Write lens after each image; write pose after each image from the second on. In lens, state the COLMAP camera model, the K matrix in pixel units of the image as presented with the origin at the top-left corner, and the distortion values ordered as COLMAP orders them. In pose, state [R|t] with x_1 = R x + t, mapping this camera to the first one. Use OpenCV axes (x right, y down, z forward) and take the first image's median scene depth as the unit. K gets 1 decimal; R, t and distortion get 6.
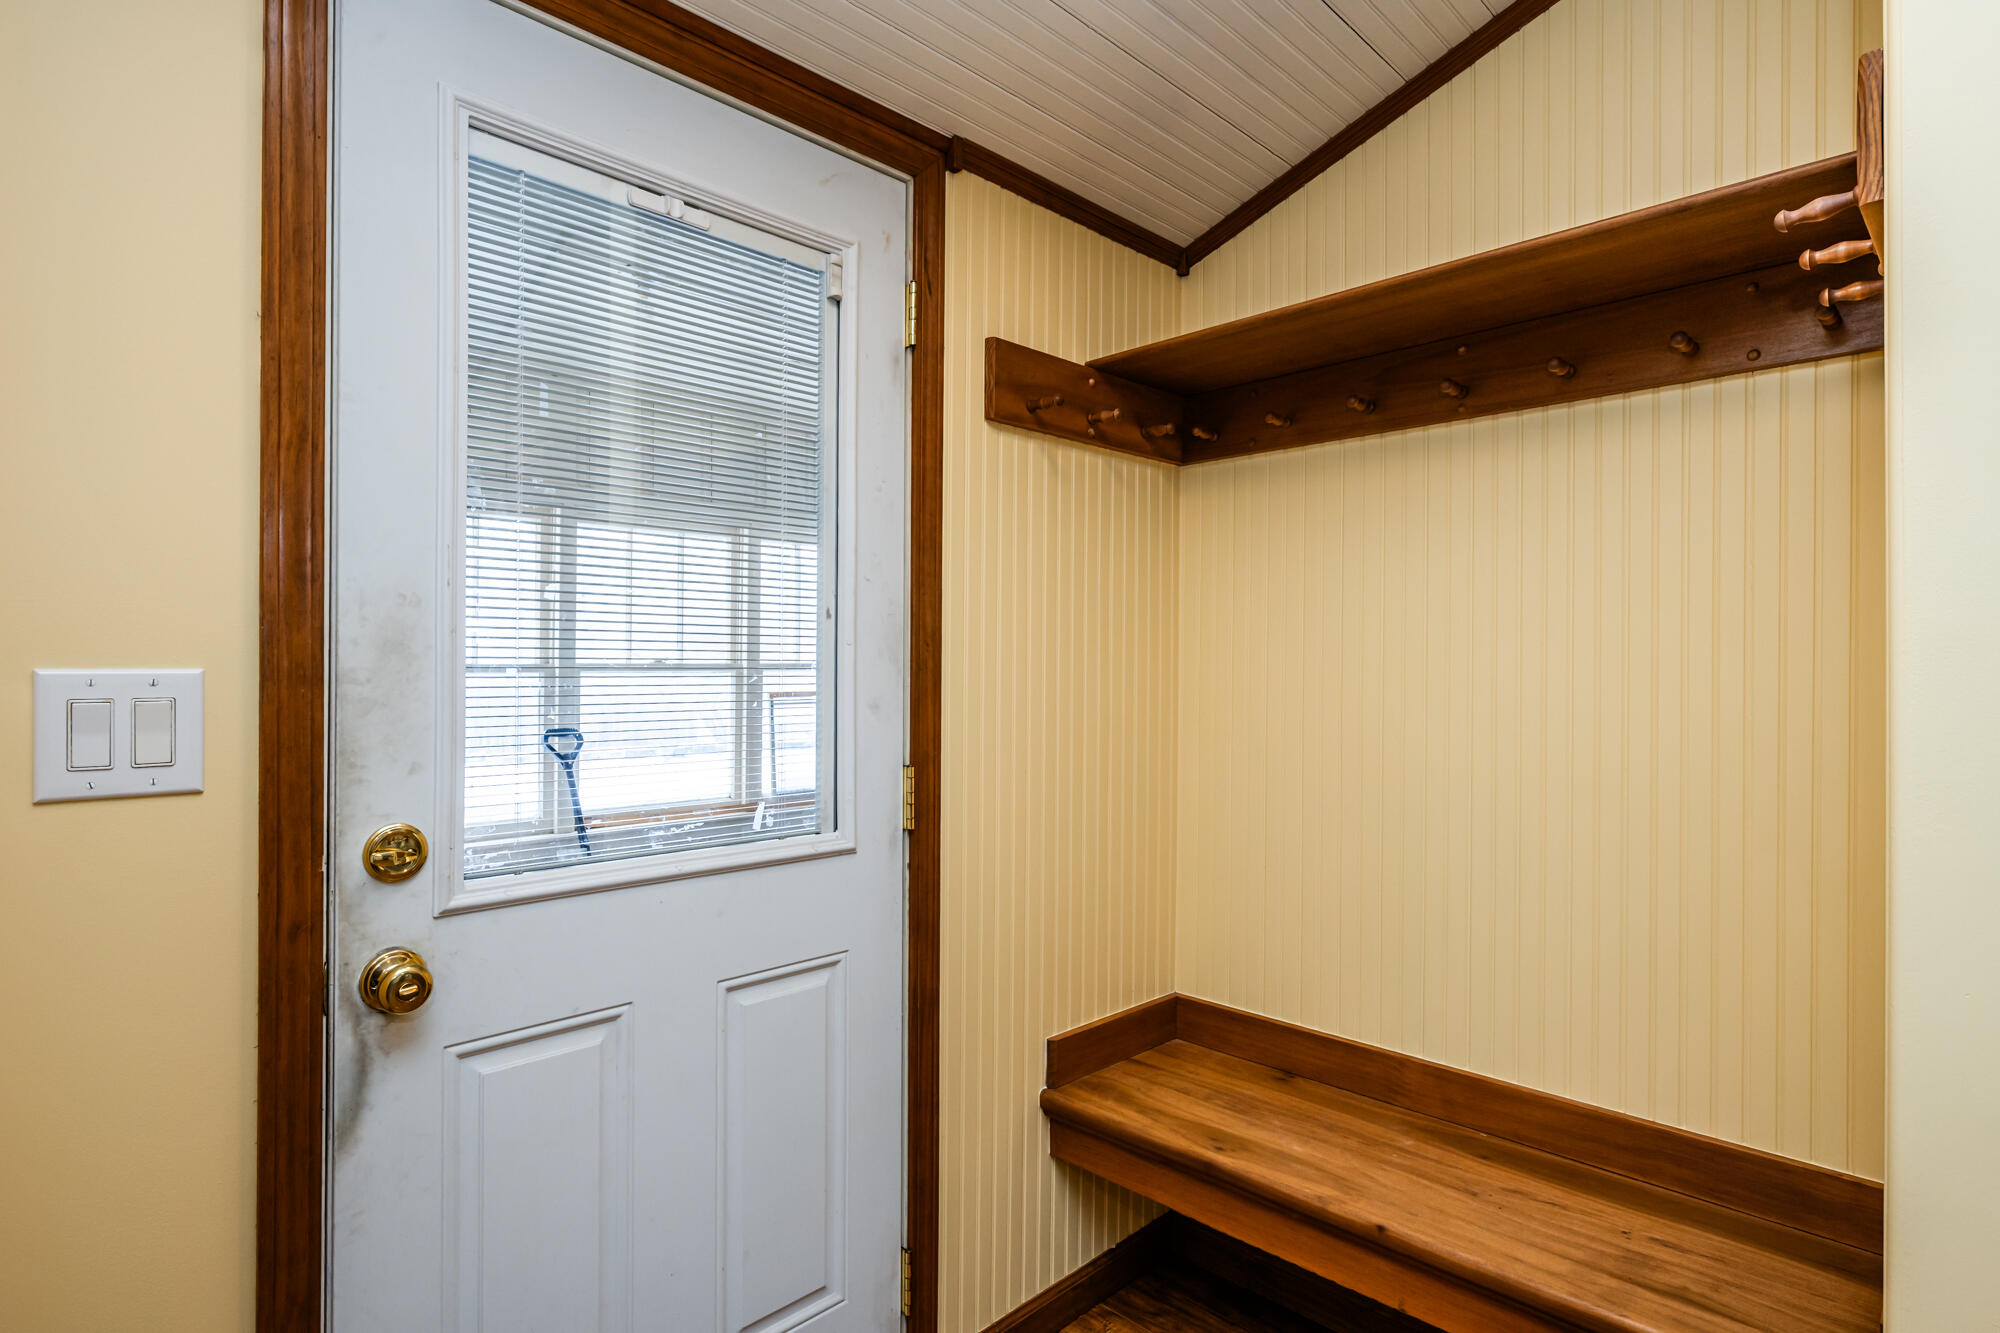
lens RADIAL K [[1056.7, 0, 1000.0], [0, 1056.7, 666.5], [0, 0, 1]] dist [-0.002176, -0.000482]
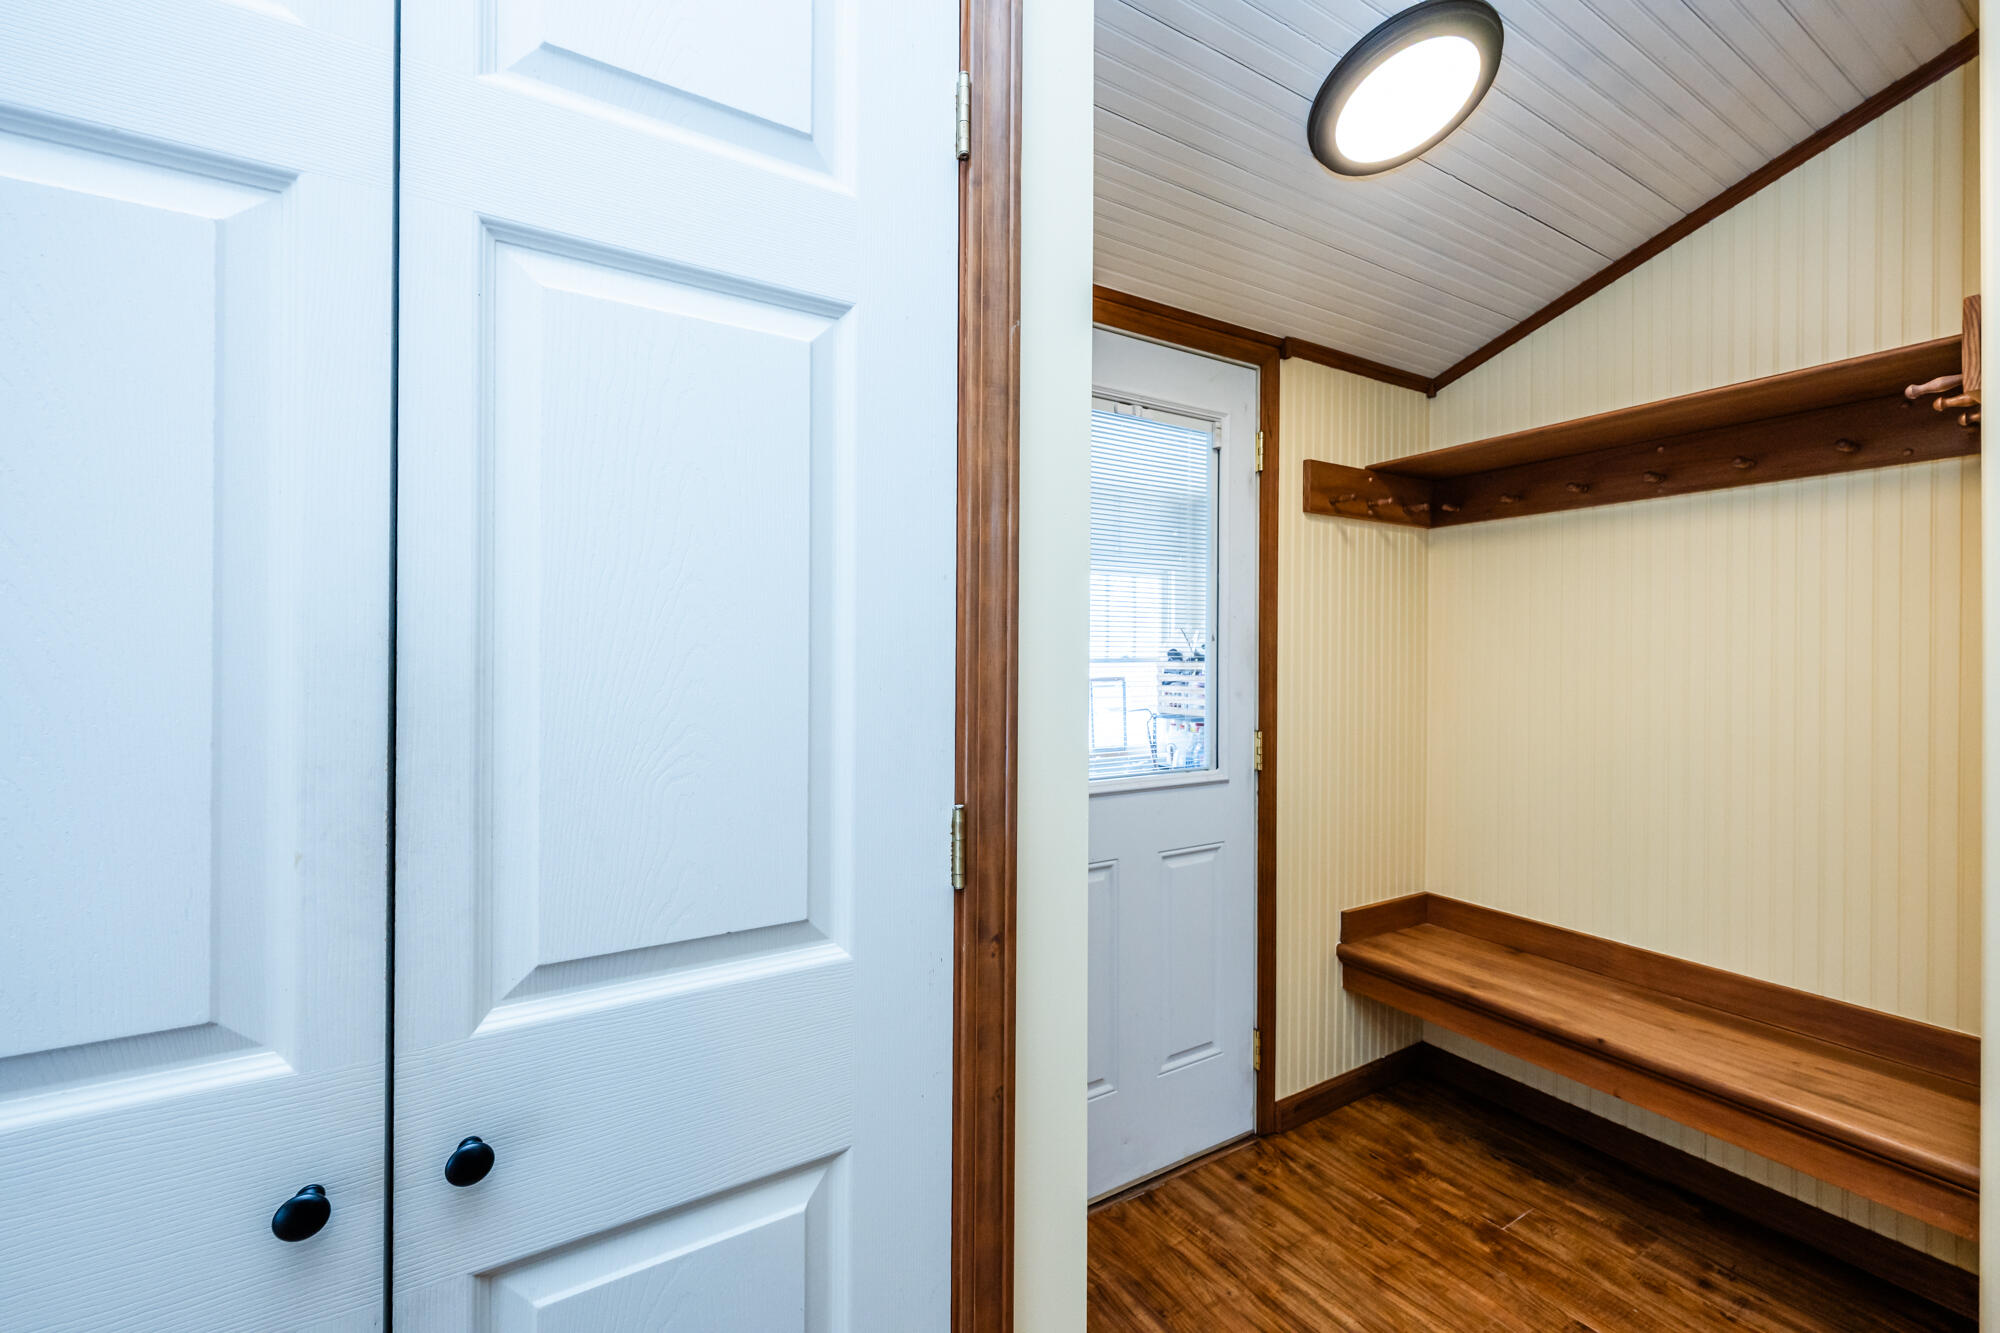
lens RADIAL K [[815.8, 0, 993.6], [0, 815.8, 654.5], [0, 0, 1]] dist [-0.000500, -0.000235]
pose [[0.965730, -0.000250, -0.259549, -0.143865], [0.000321, 1.000000, 0.000230, -0.021871], [0.259549, -0.000306, 0.965730, -0.291995]]
